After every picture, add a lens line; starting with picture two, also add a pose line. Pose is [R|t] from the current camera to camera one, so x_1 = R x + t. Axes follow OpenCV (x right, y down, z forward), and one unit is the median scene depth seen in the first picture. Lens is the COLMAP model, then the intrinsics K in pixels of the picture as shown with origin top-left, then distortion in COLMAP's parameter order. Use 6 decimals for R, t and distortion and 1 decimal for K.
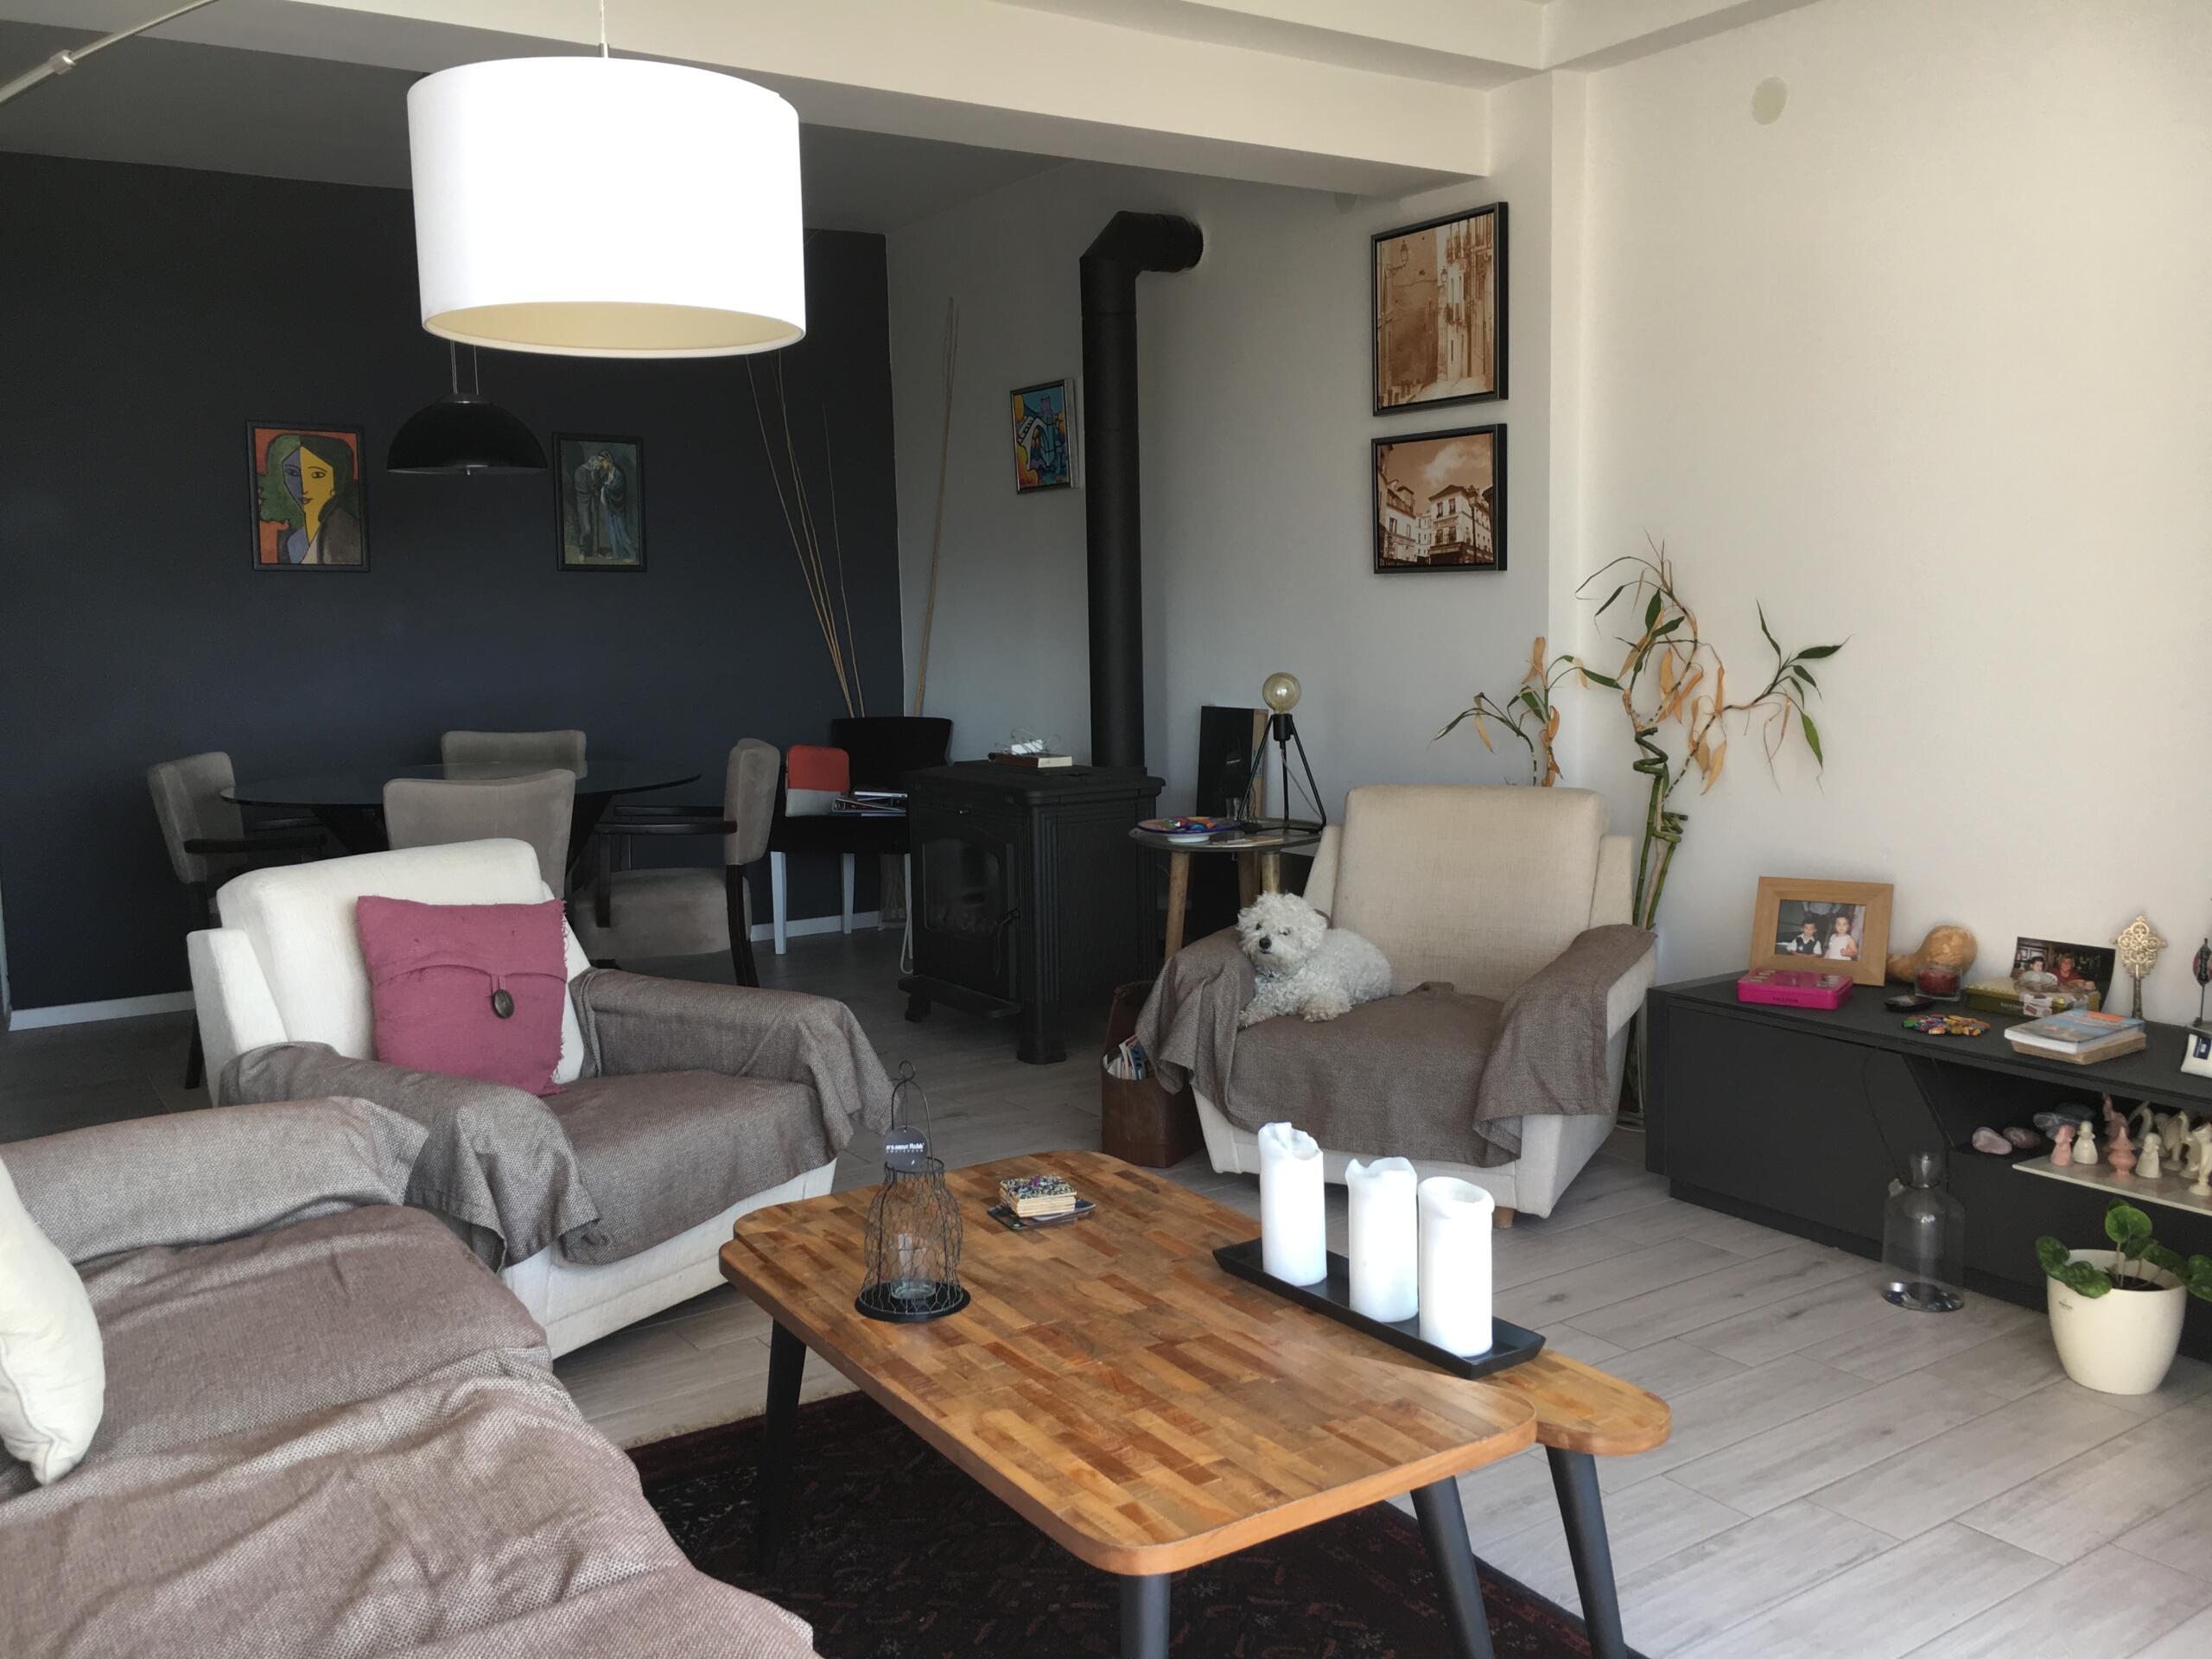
lens RADIAL K [[1899.7, 0, 1096.1], [0, 1899.7, 820.6], [0, 0, 1]] dist [0.078165, -0.114639]
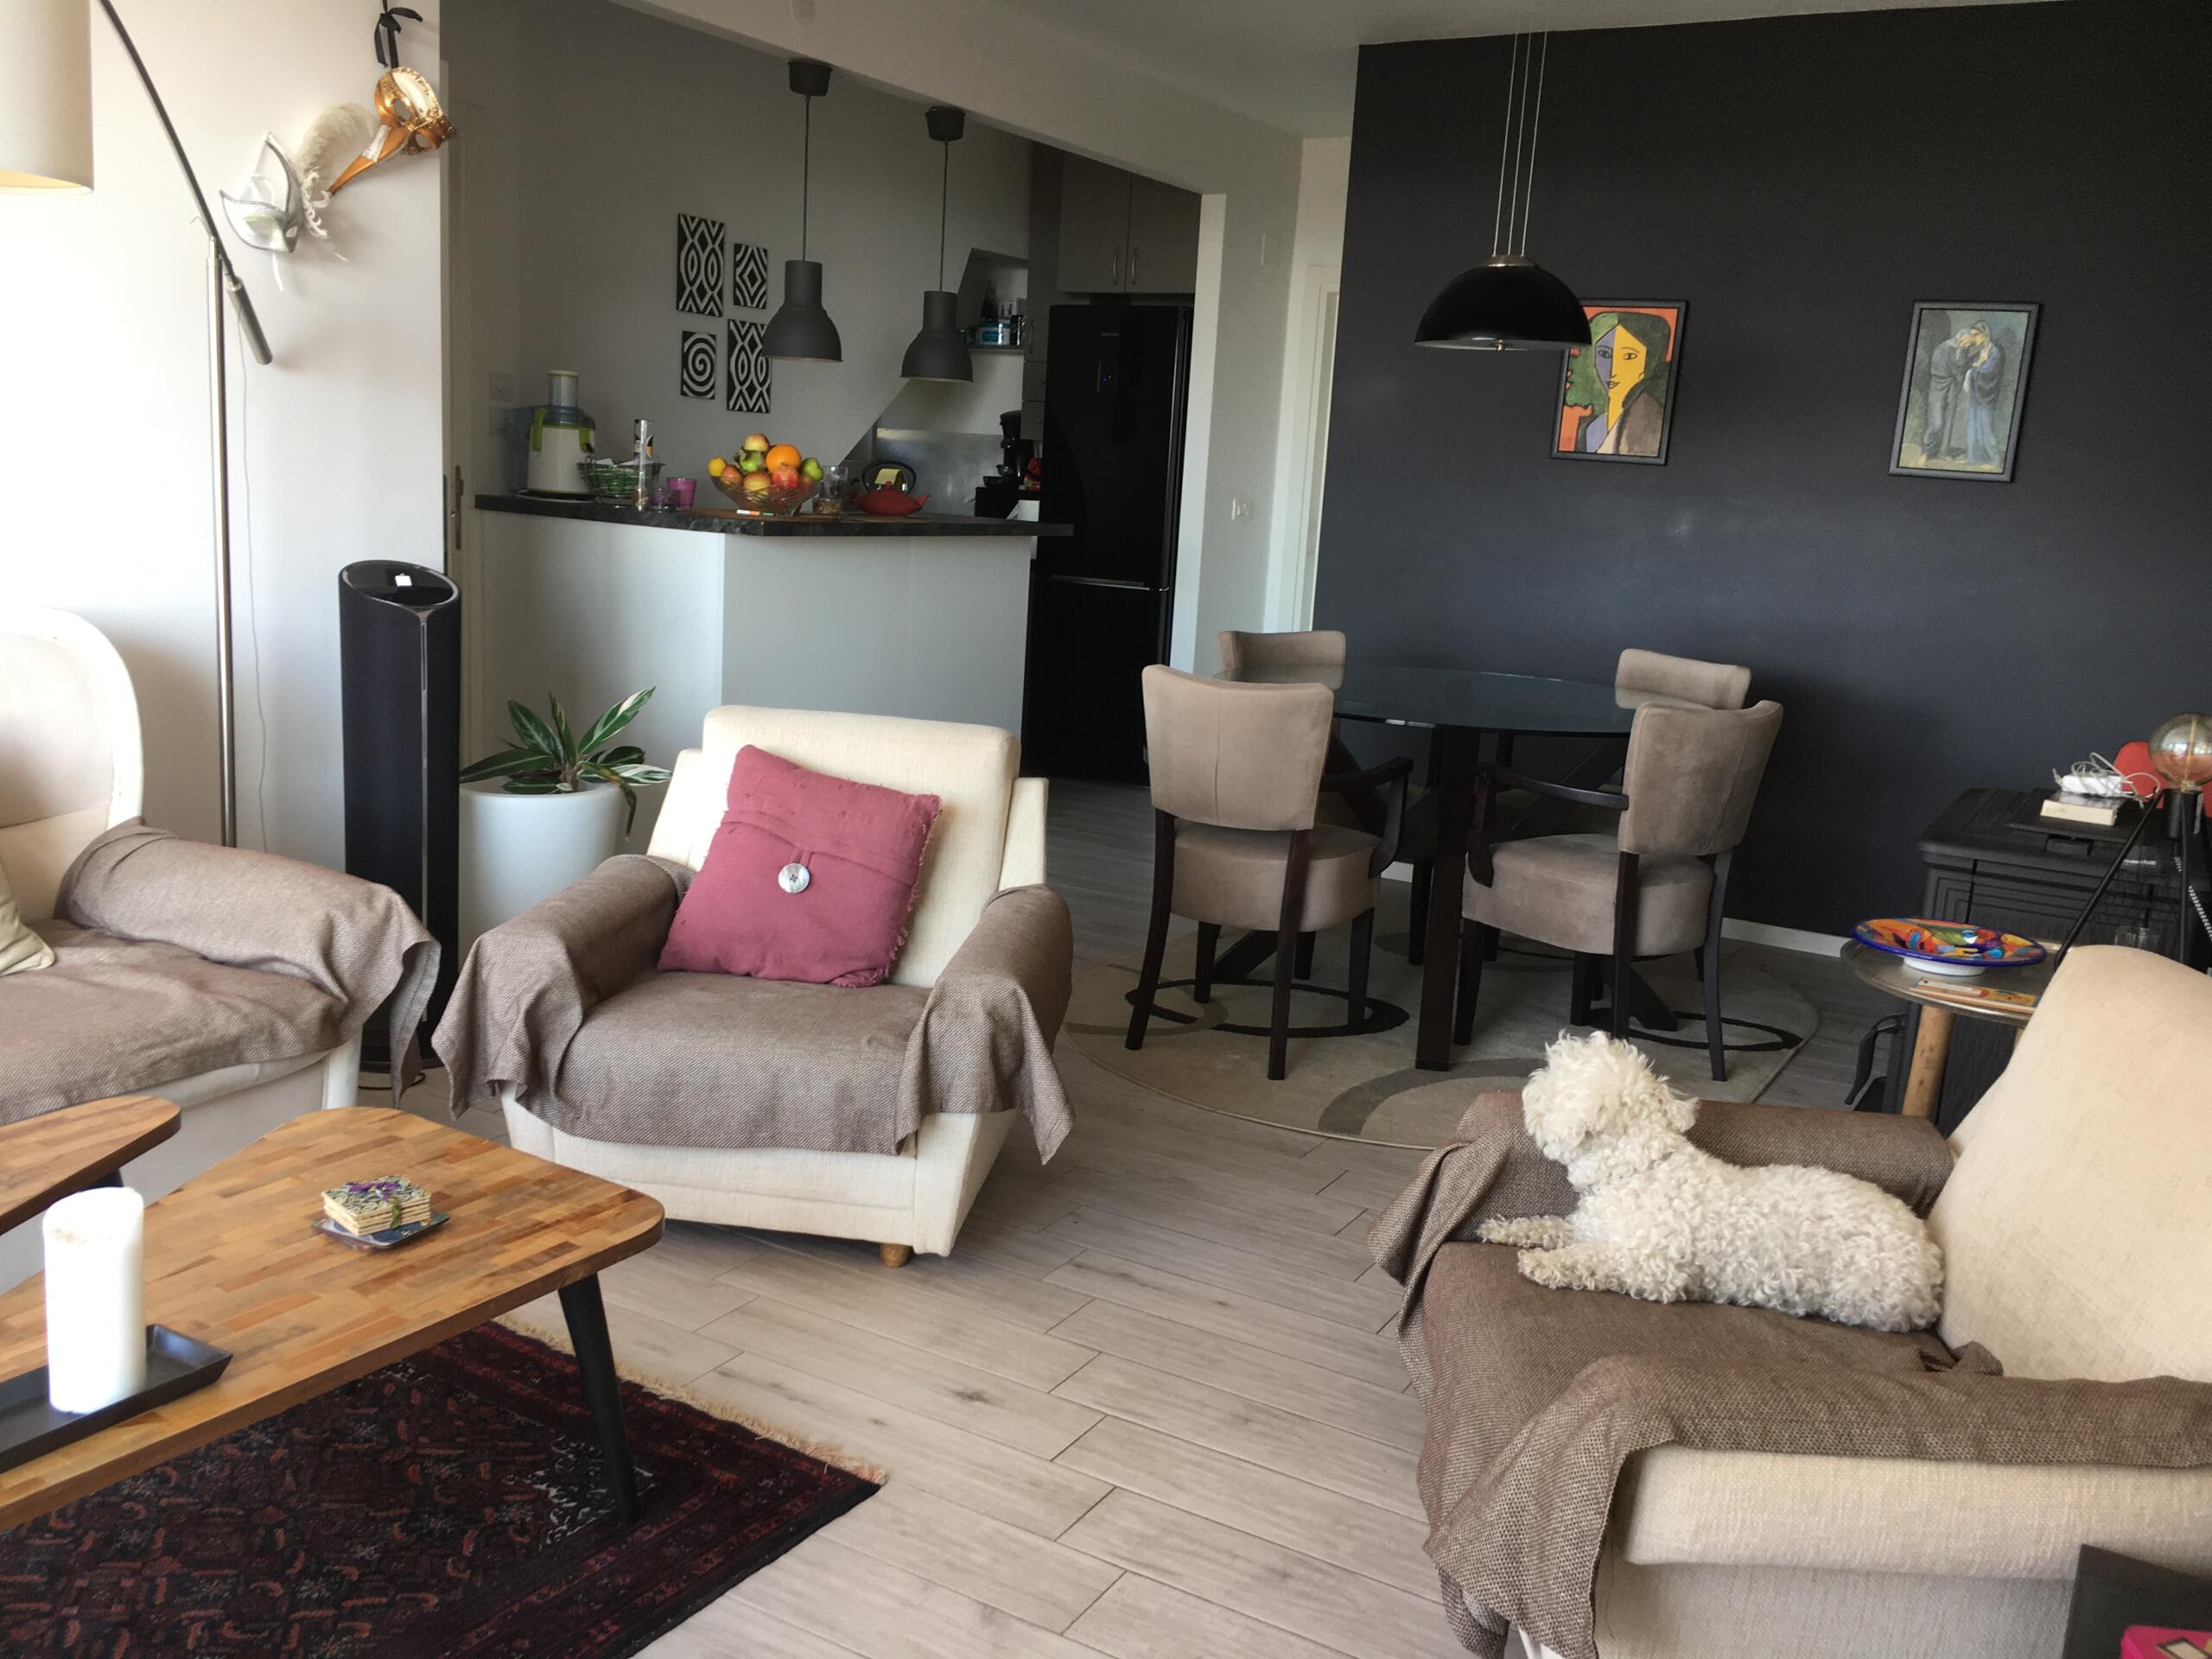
lens RADIAL K [[1899.7, 0, 1096.1], [0, 1899.7, 820.6], [0, 0, 1]] dist [0.078165, -0.114639]
pose [[0.434021, 0.210556, -0.875952, 0.333139], [-0.167951, 0.974170, 0.150948, -0.059016], [0.885109, 0.081602, 0.458174, 0.371984]]
